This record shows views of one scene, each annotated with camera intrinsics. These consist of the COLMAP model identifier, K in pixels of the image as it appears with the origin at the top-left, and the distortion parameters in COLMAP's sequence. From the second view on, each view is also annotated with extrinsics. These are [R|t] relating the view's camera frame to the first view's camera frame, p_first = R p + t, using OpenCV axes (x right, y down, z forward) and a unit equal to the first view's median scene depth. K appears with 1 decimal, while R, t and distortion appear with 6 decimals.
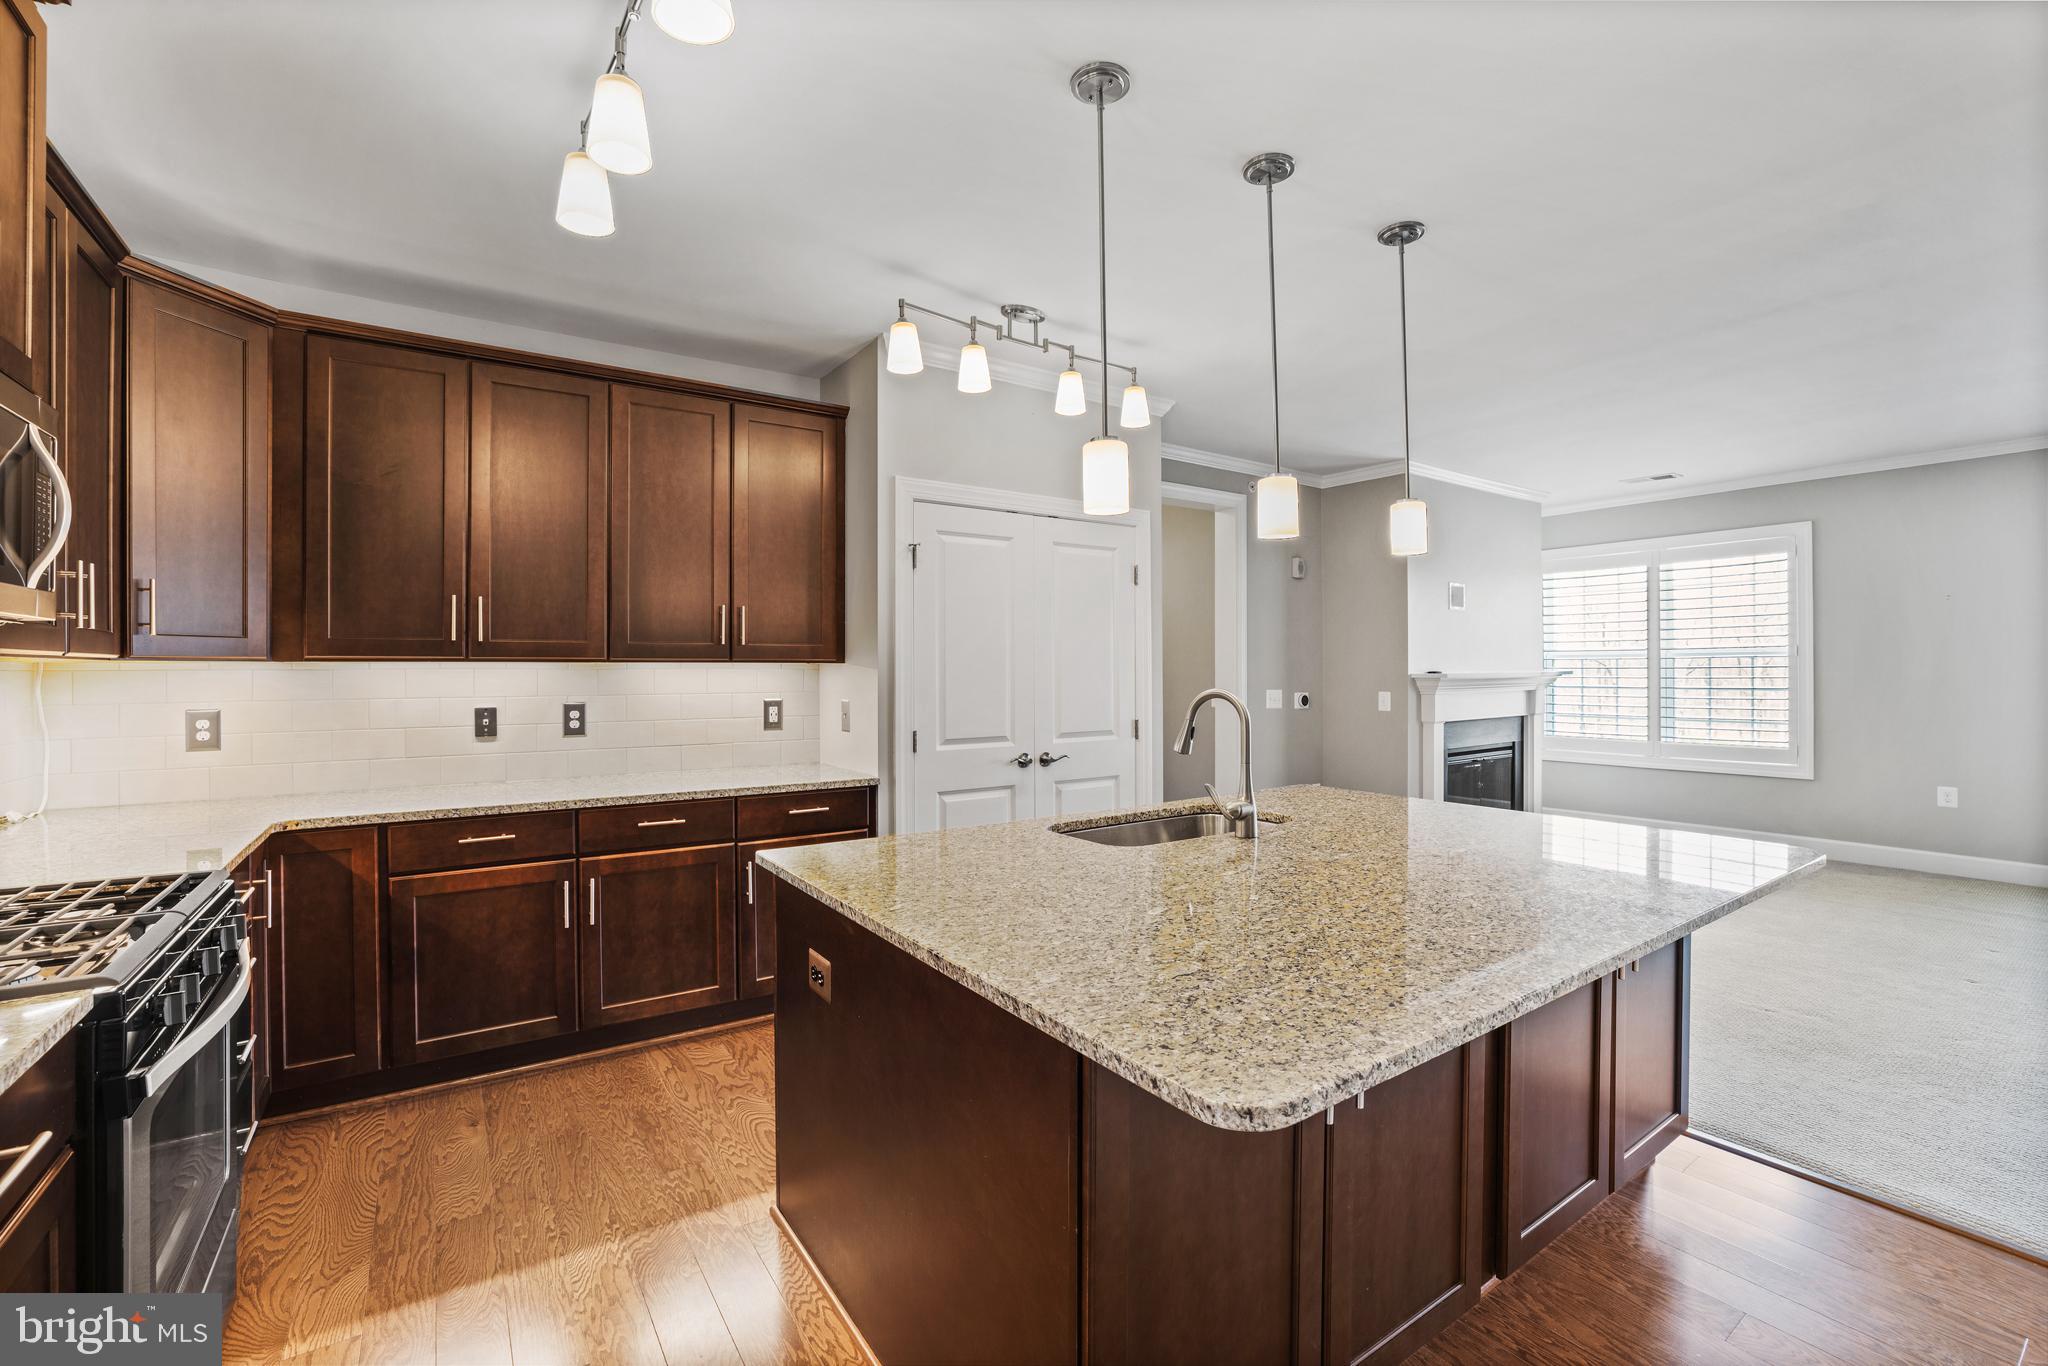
lens RADIAL K [[882.8, 0, 1024.8], [0, 882.8, 675.9], [0, 0, 1]] dist [-0.056247, 0.021045]
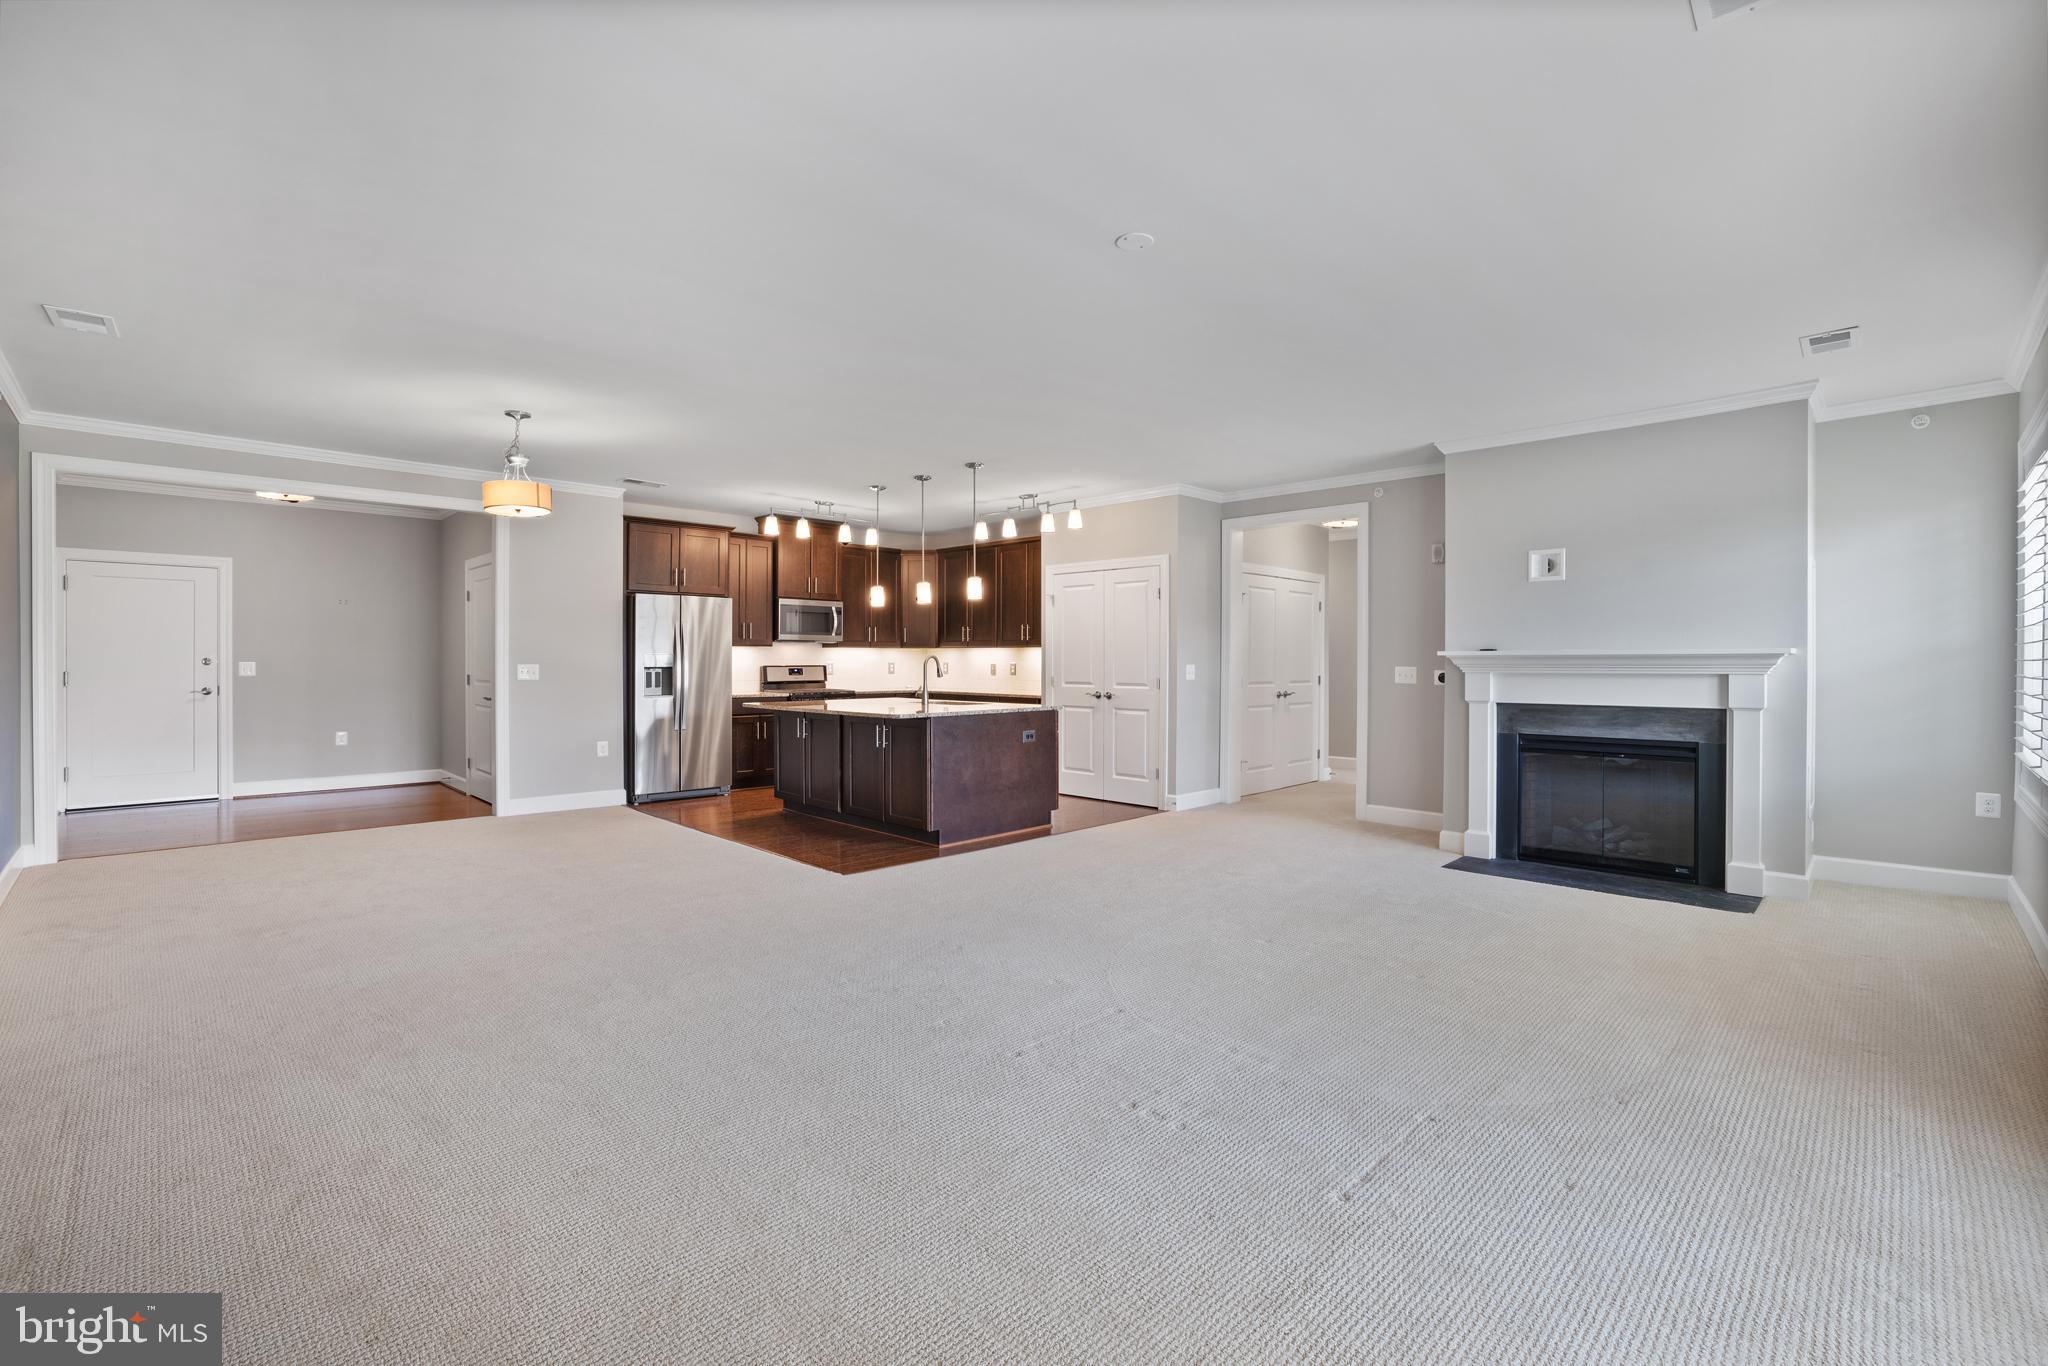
lens RADIAL K [[887.8, 0, 1024.5], [0, 887.8, 663.0], [0, 0, 1]] dist [-0.059215, 0.019472]
pose [[0.174519, 0.008213, -0.984620, 1.791980], [-0.008419, 0.999941, 0.006849, 0.010374], [0.984618, 0.007094, 0.174578, 0.448838]]
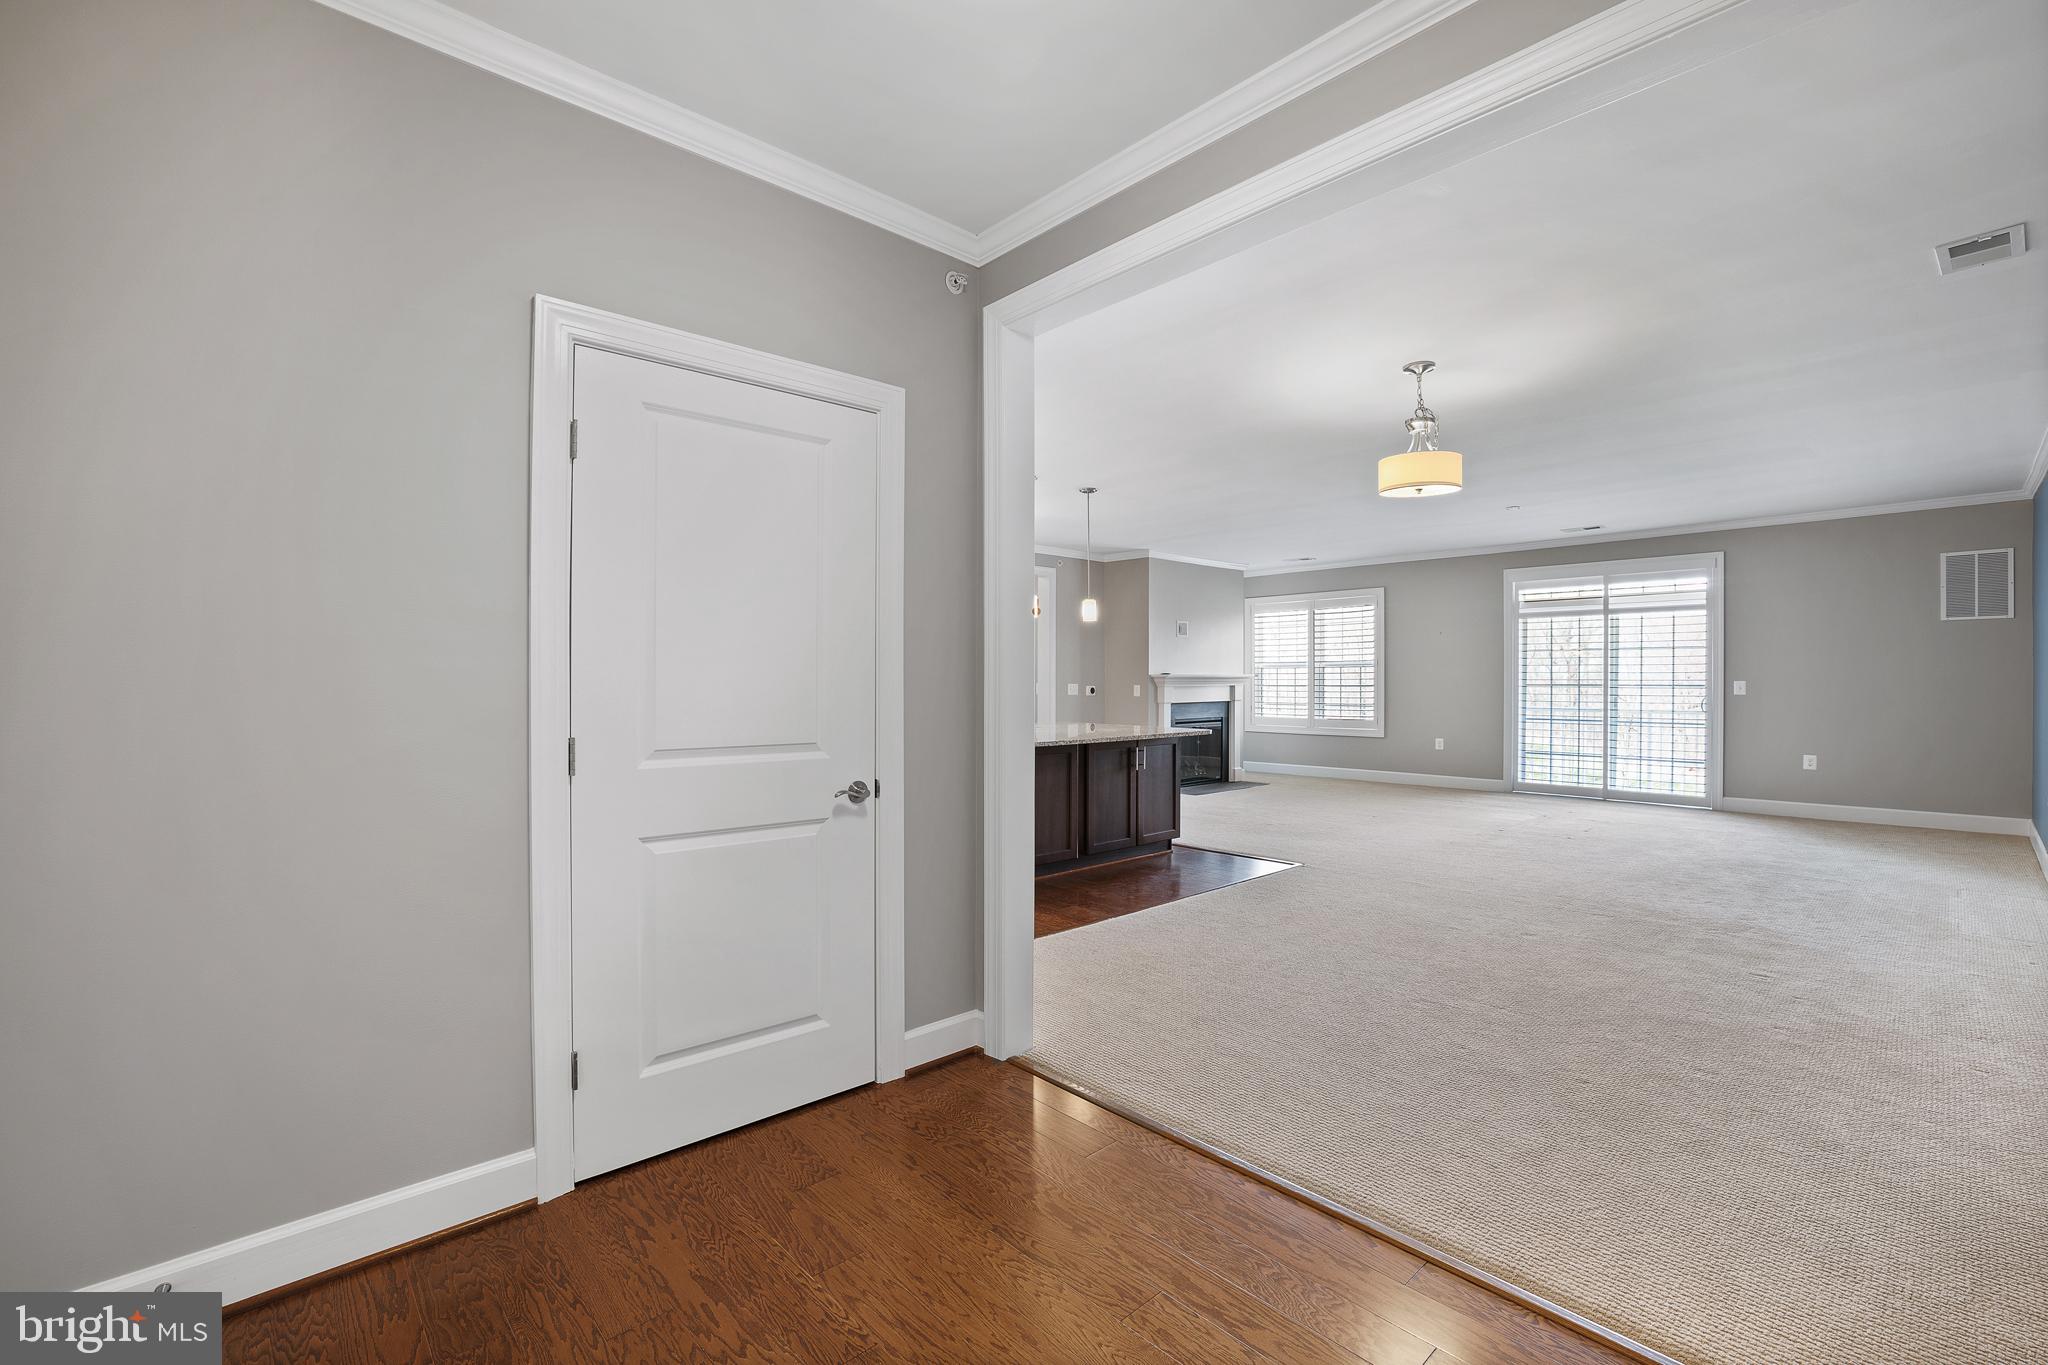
lens RADIAL K [[882.8, 0, 1024.8], [0, 882.8, 675.4], [0, 0, 1]] dist [-0.056247, 0.021045]
pose [[0.991379, 0.006865, 0.130847, -0.037879], [-0.005414, 0.999920, -0.011439, 0.026754], [-0.130915, 0.010632, 0.991337, -0.900907]]
